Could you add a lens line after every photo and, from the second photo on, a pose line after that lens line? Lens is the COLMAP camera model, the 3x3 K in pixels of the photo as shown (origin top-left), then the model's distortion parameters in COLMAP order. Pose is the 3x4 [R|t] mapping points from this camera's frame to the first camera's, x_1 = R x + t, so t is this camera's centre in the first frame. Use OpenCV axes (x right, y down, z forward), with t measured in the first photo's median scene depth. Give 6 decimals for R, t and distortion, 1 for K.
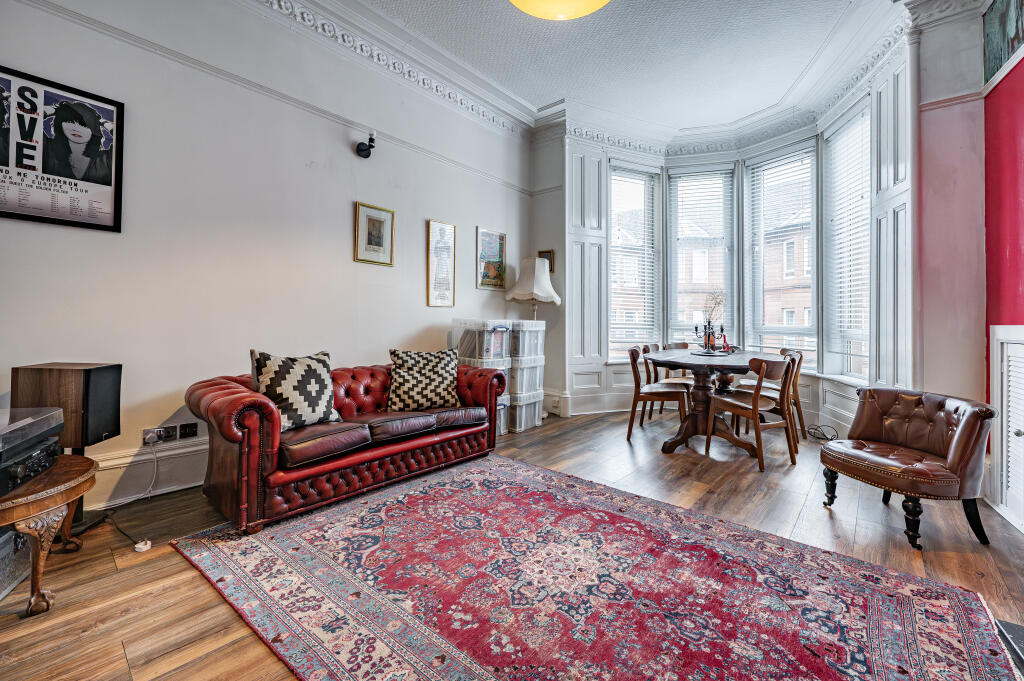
lens RADIAL K [[419.5, 0, 514.9], [0, 419.5, 325.3], [0, 0, 1]] dist [0.000131, 0.000062]
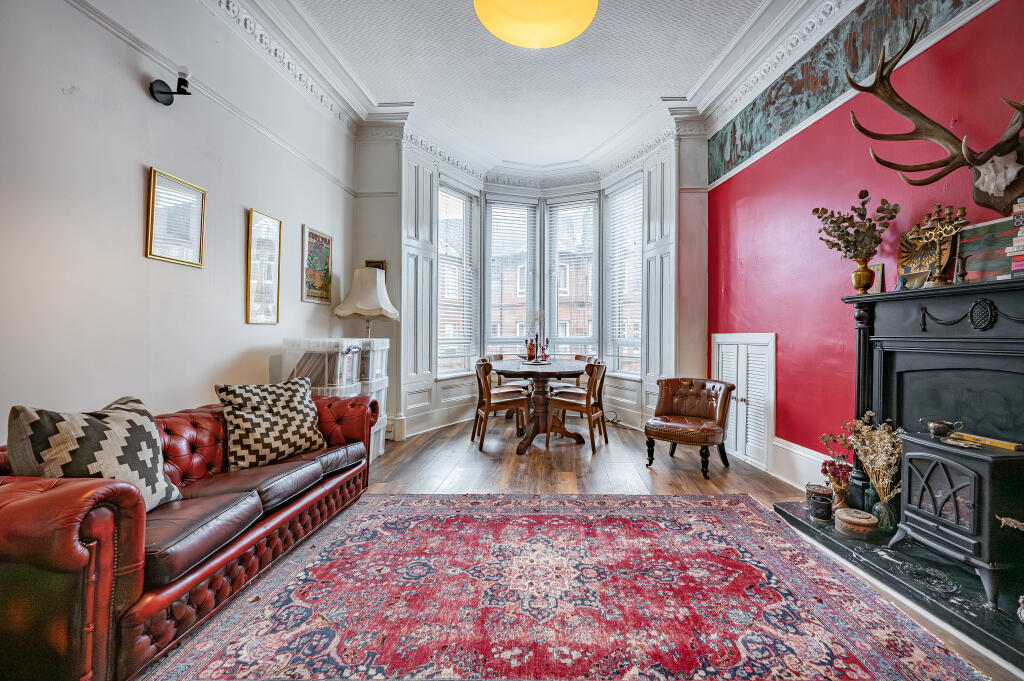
lens RADIAL K [[423.1, 0, 537.8], [0, 423.1, 340.4], [0, 0, 1]] dist [-0.000069, 0.000171]
pose [[0.787467, -0.031878, 0.615531, -0.400728], [0.029457, 0.999467, 0.014076, -0.016571], [-0.615652, 0.007047, 0.787987, 0.125314]]
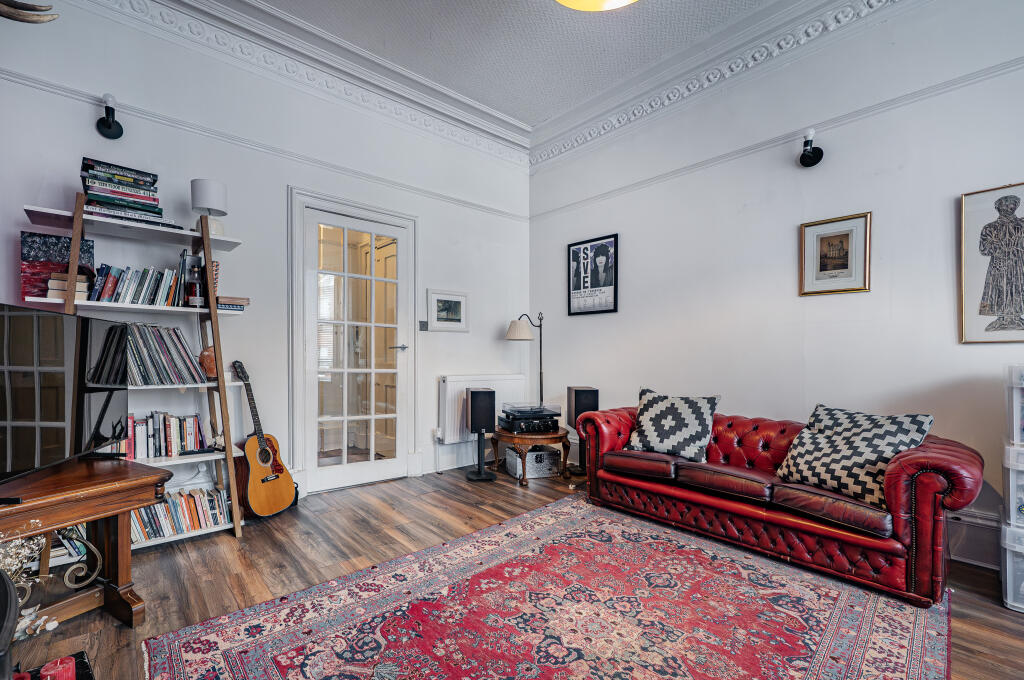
lens RADIAL K [[437.3, 0, 460.3], [0, 437.3, 392.4], [0, 0, 1]] dist [-0.000895, -0.000090]
pose [[-0.189020, 0.055440, -0.980407, 0.813239], [-0.029088, 0.997651, 0.062023, 0.006798], [0.981542, 0.040242, -0.186963, 0.660768]]
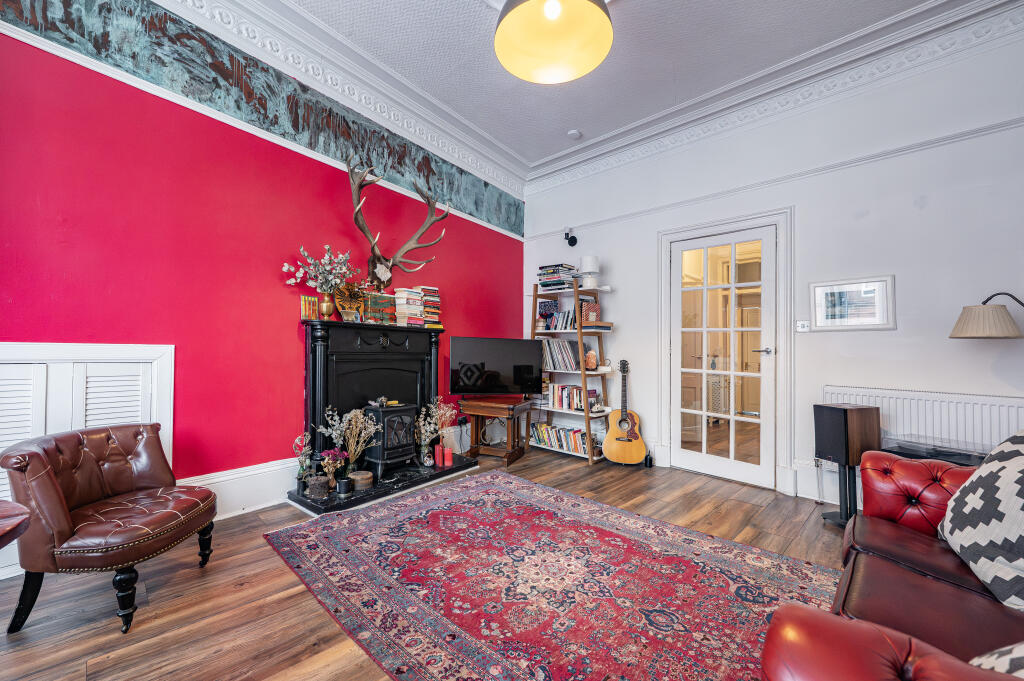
lens RADIAL K [[415.3, 0, 505.6], [0, 415.3, 342.2], [0, 0, 1]] dist [0.001703, 0.000193]
pose [[-0.996239, -0.043972, 0.074666, 0.136458], [-0.044176, 0.999023, -0.001073, -0.040597], [-0.074545, -0.004367, -0.997208, 1.644175]]
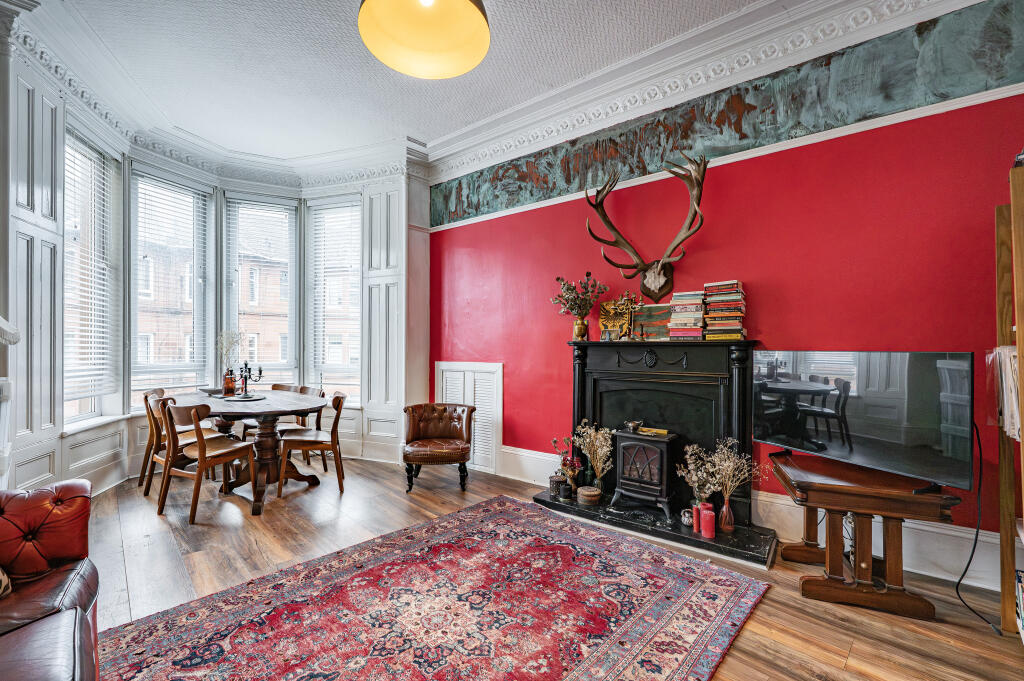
lens RADIAL K [[427.9, 0, 493.9], [0, 427.9, 359.2], [0, 0, 1]] dist [-0.000678, -0.000225]
pose [[0.106526, -0.041774, 0.993432, -0.684005], [0.010013, 0.999111, 0.040939, -0.085069], [-0.994260, 0.005586, 0.106849, 0.564660]]
